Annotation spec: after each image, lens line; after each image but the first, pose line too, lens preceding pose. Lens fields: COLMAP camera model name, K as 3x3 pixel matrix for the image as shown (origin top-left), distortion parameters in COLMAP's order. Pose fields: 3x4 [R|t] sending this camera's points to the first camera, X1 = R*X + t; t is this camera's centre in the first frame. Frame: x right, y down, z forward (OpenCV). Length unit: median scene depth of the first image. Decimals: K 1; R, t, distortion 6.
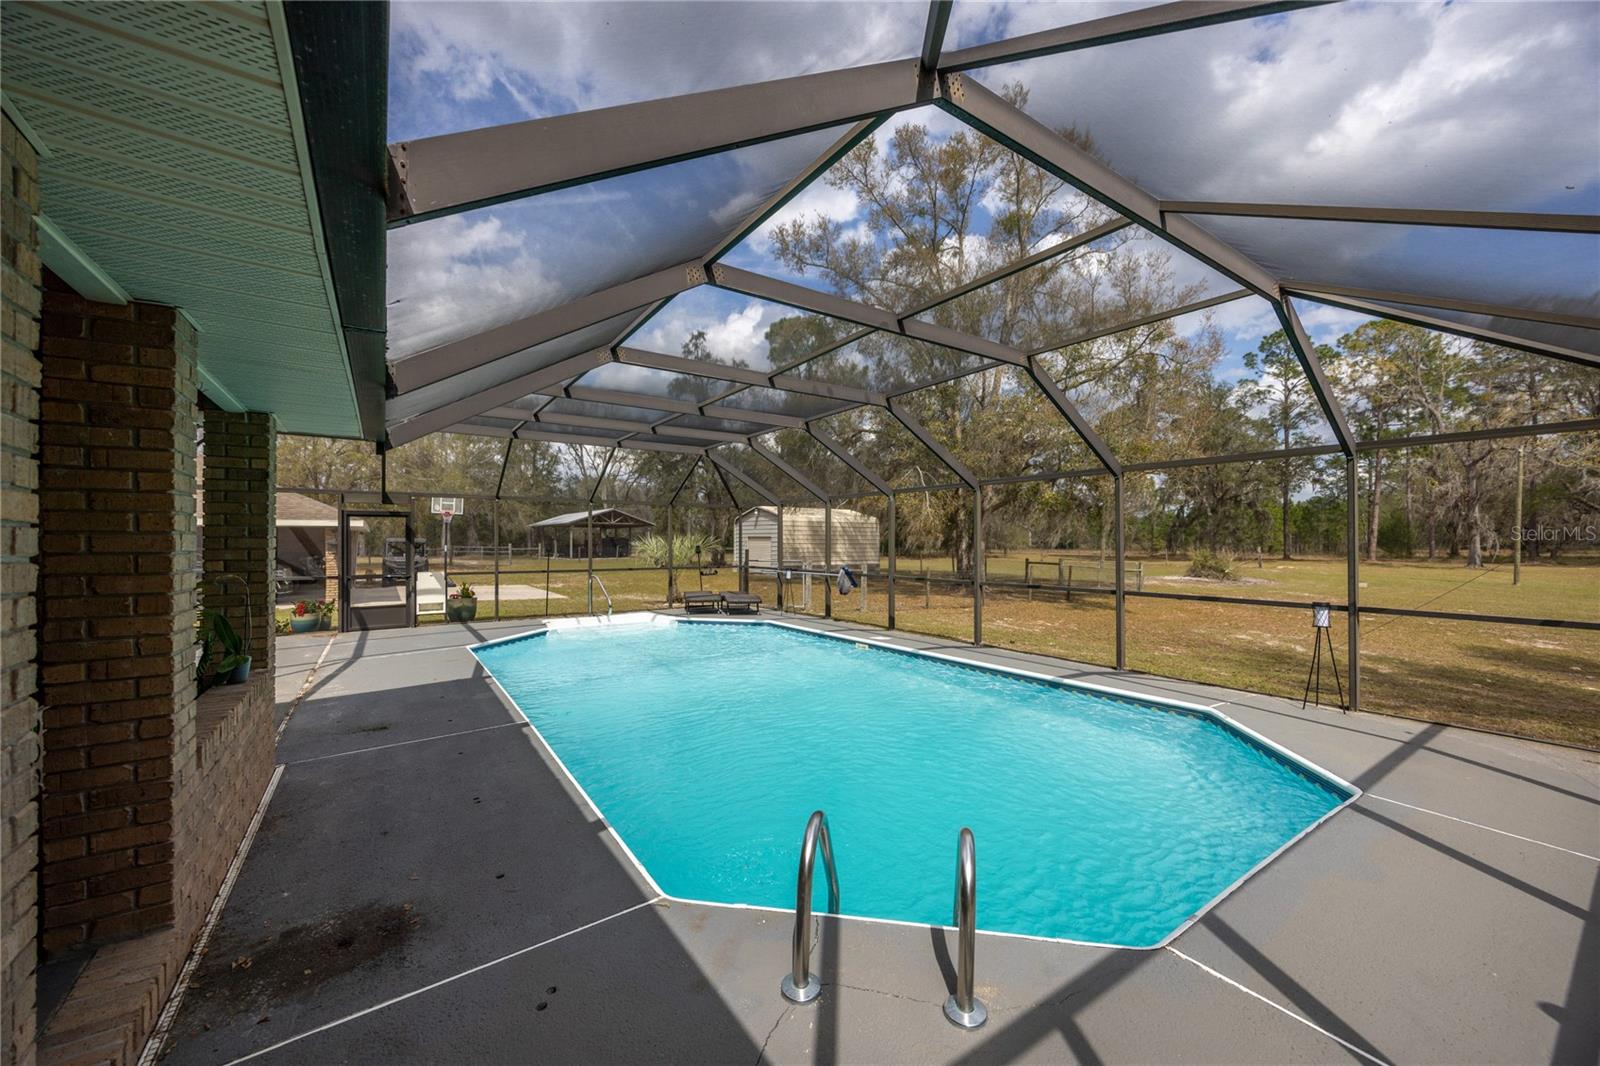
lens RADIAL K [[608.6, 0, 802.0], [0, 608.6, 541.2], [0, 0, 1]] dist [0.000635, 0.000488]
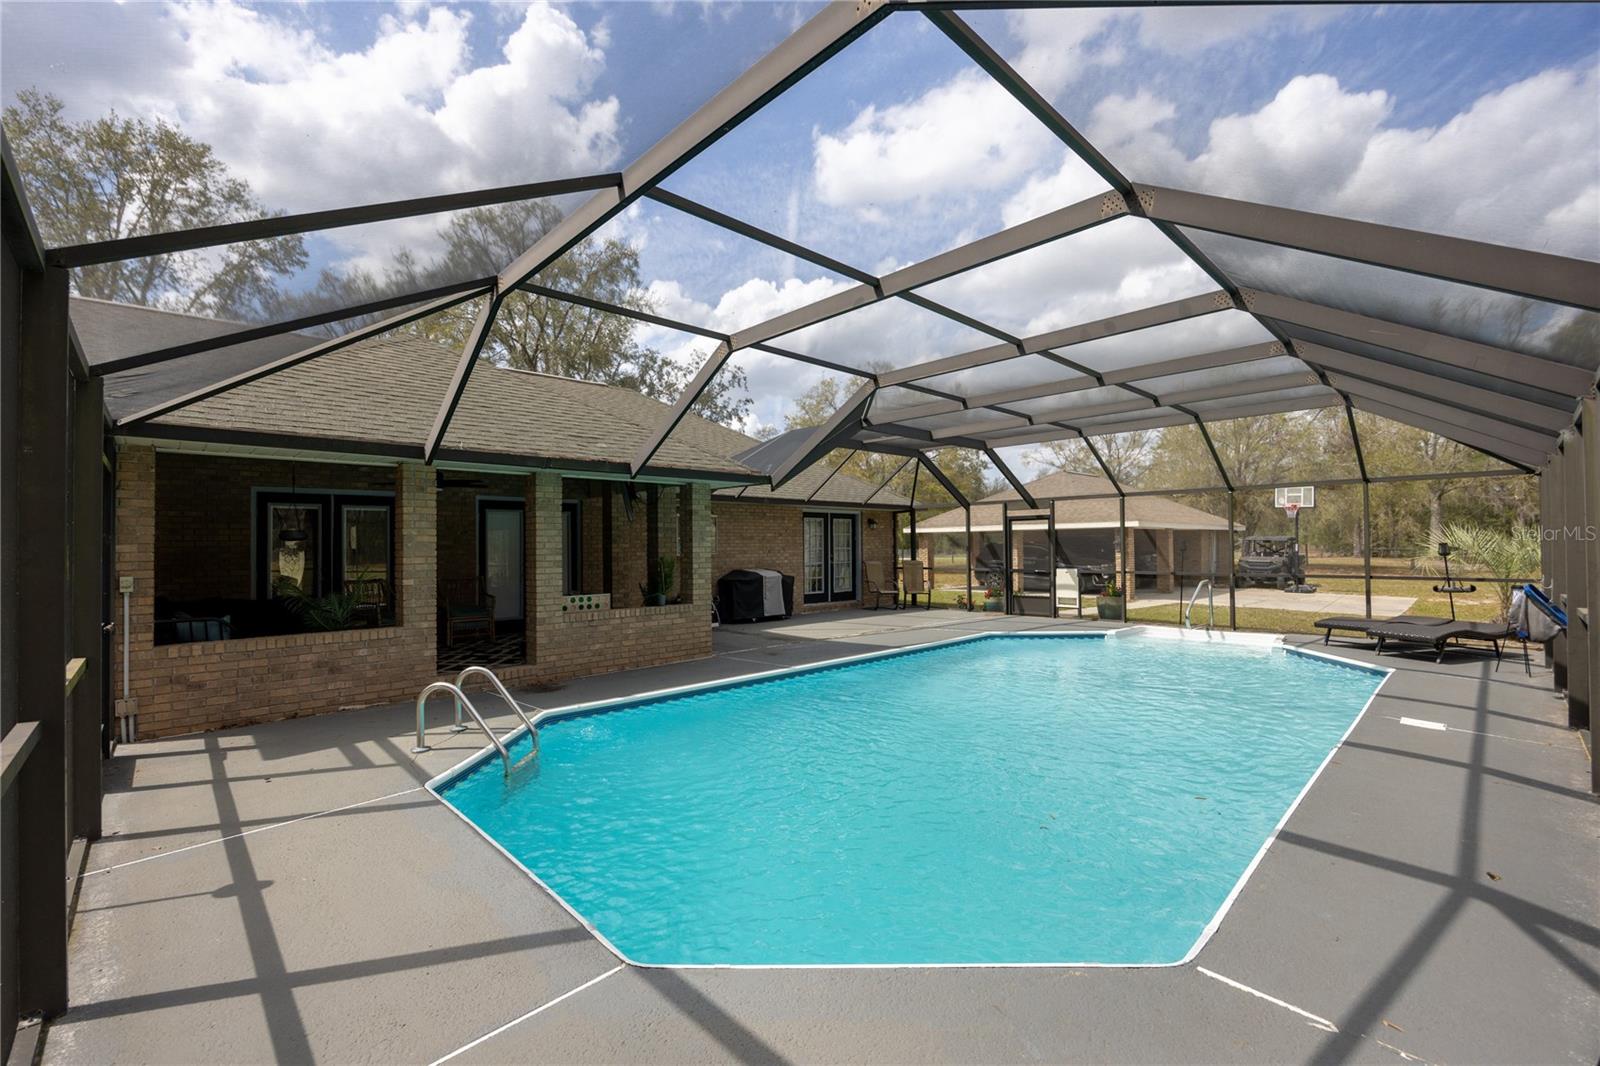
lens RADIAL K [[648.7, 0, 798.6], [0, 648.7, 535.4], [0, 0, 1]] dist [-0.001842, -0.000050]
pose [[0.202551, -0.012360, -0.979194, 0.442139], [0.008589, 0.999904, -0.010845, -0.001775], [0.979234, -0.006214, 0.202638, 0.288220]]
